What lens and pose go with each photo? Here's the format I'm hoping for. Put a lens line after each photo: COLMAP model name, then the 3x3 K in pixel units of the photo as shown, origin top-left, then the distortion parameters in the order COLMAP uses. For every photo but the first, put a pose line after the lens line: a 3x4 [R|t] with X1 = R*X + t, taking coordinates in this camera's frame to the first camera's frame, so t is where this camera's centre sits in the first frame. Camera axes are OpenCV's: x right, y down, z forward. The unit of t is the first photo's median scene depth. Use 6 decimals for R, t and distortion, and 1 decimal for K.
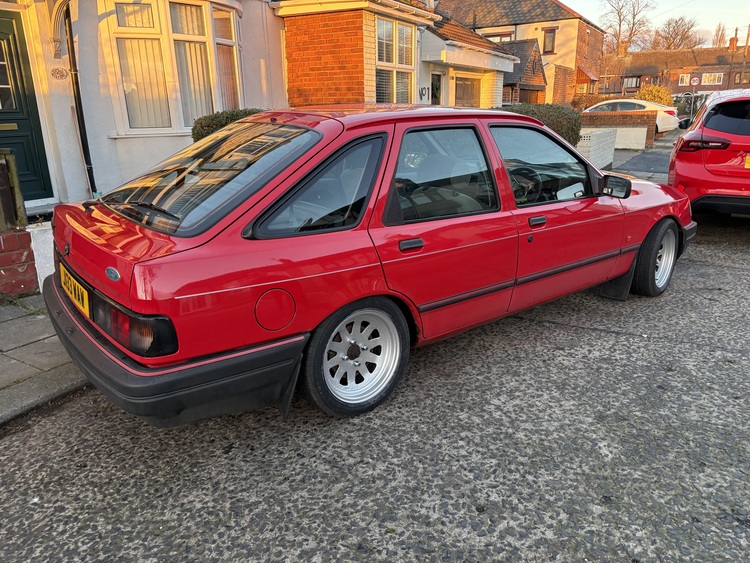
lens RADIAL K [[564.2, 0, 379.5], [0, 564.2, 276.7], [0, 0, 1]] dist [0.033831, -0.020221]
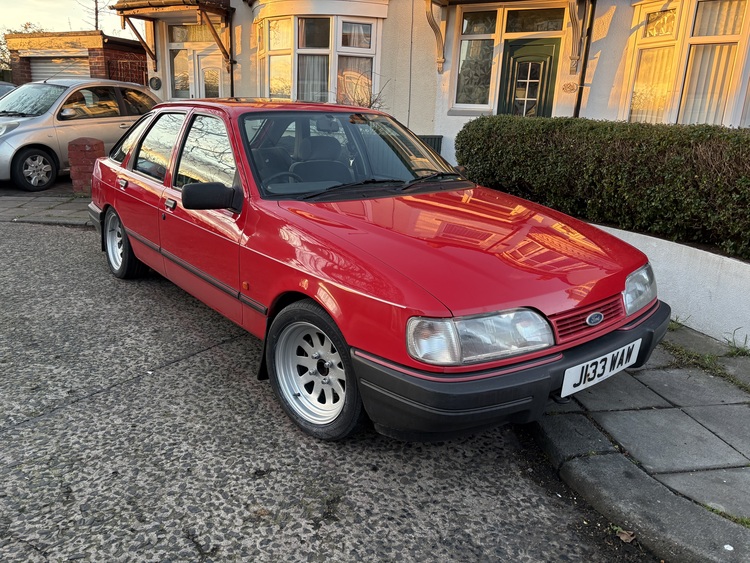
lens RADIAL K [[564.2, 0, 371.6], [0, 564.2, 282.0], [0, 0, 1]] dist [0.033831, -0.020221]
pose [[0.018191, 0.298789, -0.954146, 1.324105], [-0.332523, 0.901789, 0.276053, -0.380179], [0.942920, 0.312254, 0.115759, 1.262205]]
